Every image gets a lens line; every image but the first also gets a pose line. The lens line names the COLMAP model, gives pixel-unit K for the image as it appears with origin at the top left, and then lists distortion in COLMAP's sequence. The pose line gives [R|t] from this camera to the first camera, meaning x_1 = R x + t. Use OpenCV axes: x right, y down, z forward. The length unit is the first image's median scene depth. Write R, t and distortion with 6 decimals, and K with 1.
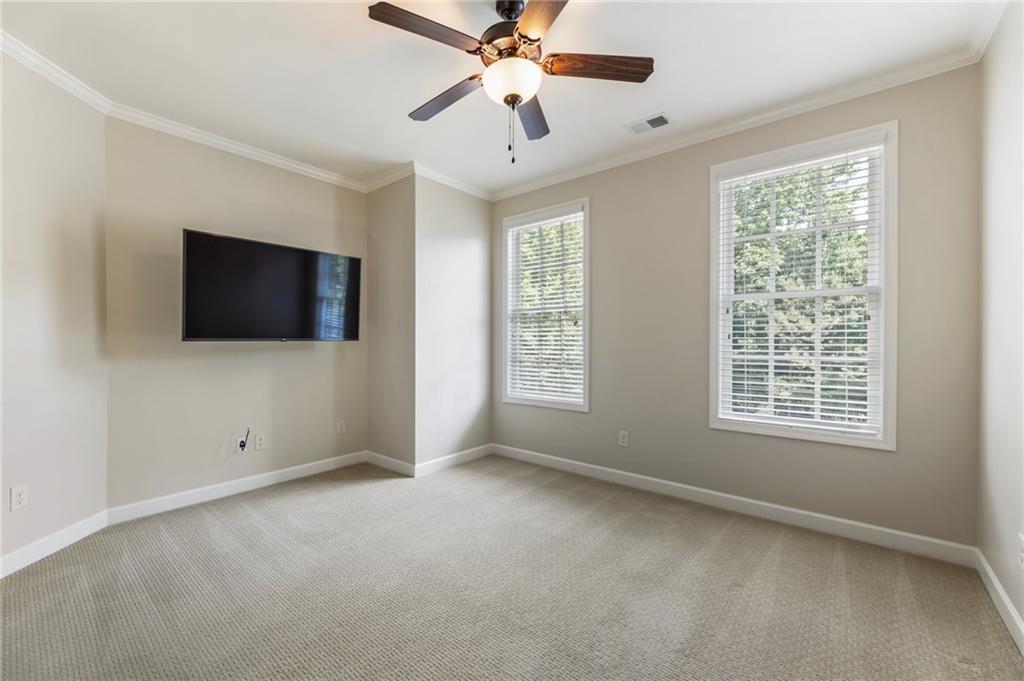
lens RADIAL K [[417.7, 0, 508.9], [0, 417.7, 342.1], [0, 0, 1]] dist [-0.000619, -0.000138]
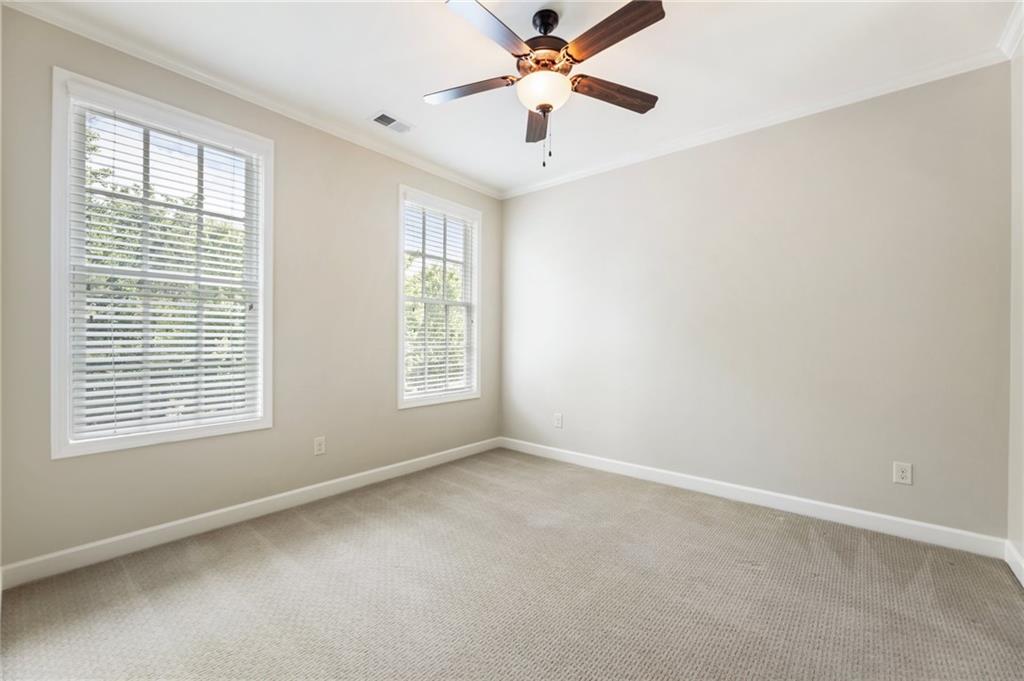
lens RADIAL K [[414.7, 0, 515.2], [0, 414.7, 344.8], [0, 0, 1]] dist [-0.000452, -0.000102]
pose [[-0.004457, -0.012347, 0.999914, -0.574776], [-0.002339, 0.999921, 0.012337, 0.009527], [-0.999987, -0.002284, -0.004486, 0.583995]]
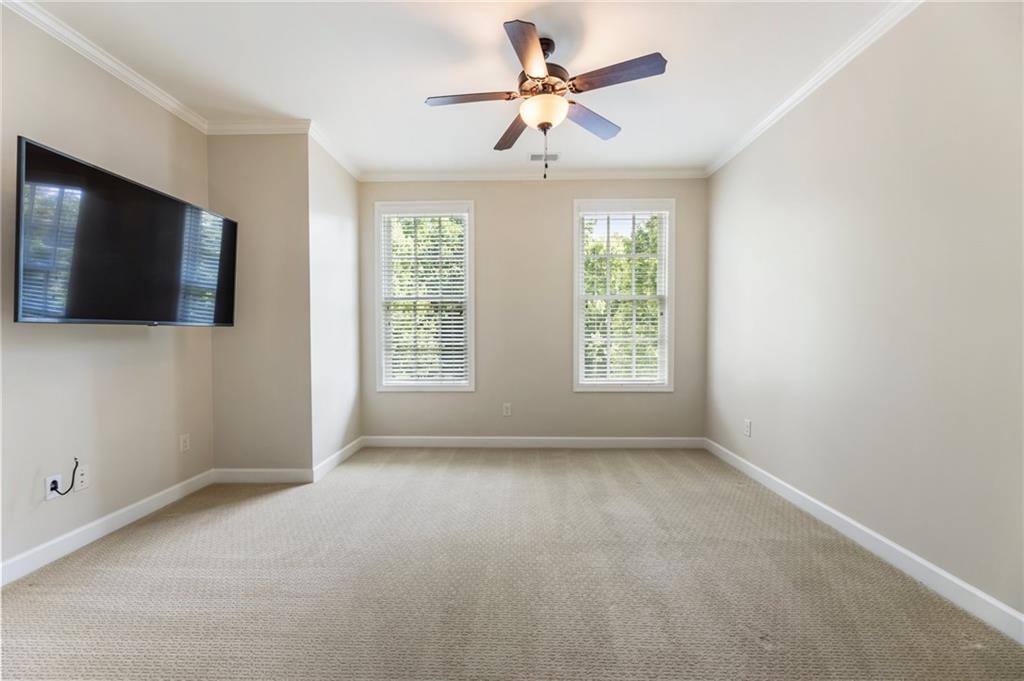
lens RADIAL K [[414.7, 0, 515.2], [0, 414.7, 344.8], [0, 0, 1]] dist [-0.000452, -0.000102]
pose [[0.776716, -0.019980, 0.629535, -0.447690], [0.006011, 0.999686, 0.024313, 0.015059], [-0.629823, -0.015100, 0.776592, 0.057142]]
